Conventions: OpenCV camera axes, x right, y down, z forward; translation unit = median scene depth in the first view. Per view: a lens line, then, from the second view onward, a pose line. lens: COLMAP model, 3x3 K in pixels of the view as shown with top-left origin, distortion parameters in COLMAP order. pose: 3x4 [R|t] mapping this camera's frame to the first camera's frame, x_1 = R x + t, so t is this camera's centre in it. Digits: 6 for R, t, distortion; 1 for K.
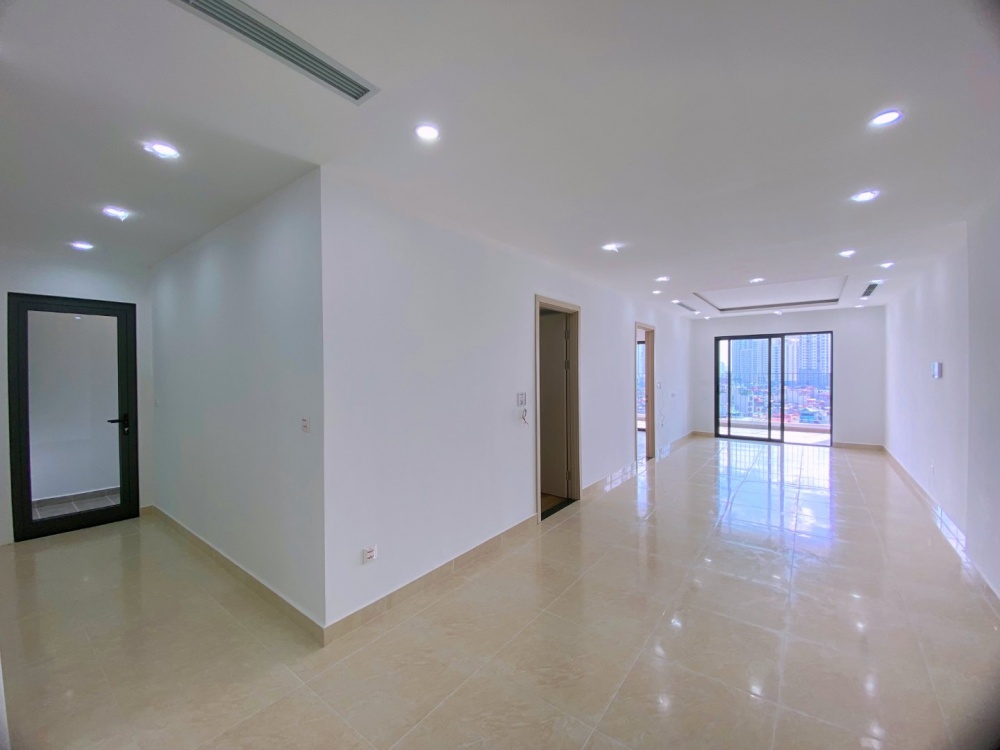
lens RADIAL K [[406.5, 0, 500.0], [0, 406.5, 375.0], [0, 0, 1]] dist [-0.000040, 0.000024]
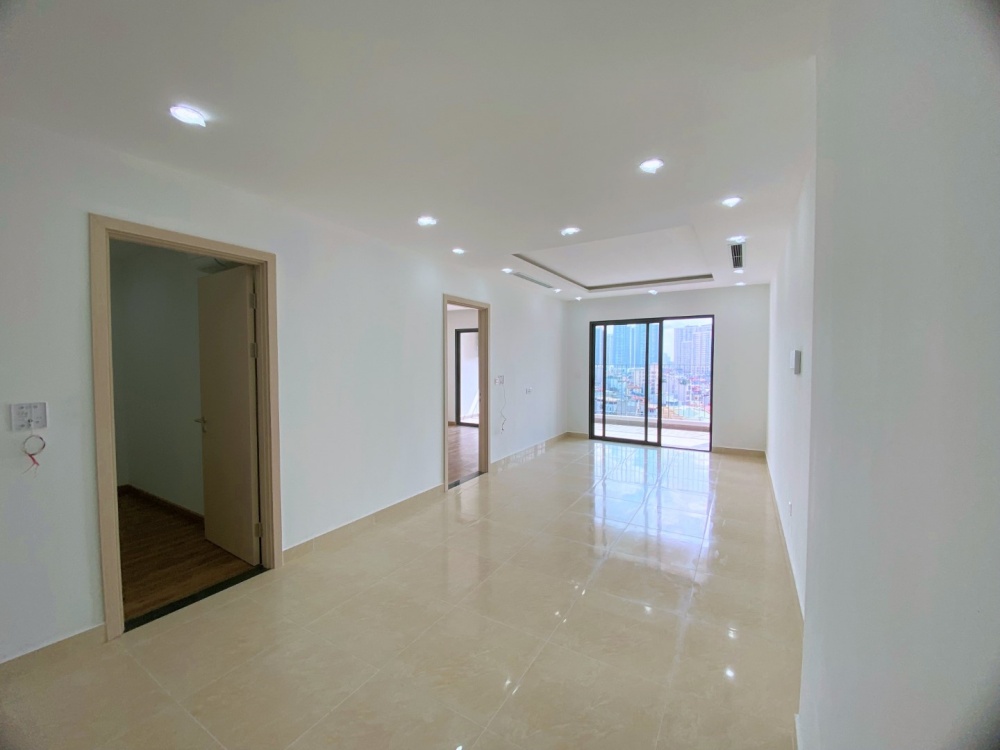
lens RADIAL K [[400.8, 0, 500.0], [0, 400.8, 375.0], [0, 0, 1]] dist [0.049913, -0.000066]
pose [[0.993807, 0.001643, 0.111110, 0.272208], [-0.004522, 0.999660, 0.025660, -0.003129], [-0.111030, -0.026004, 0.993477, 0.200746]]
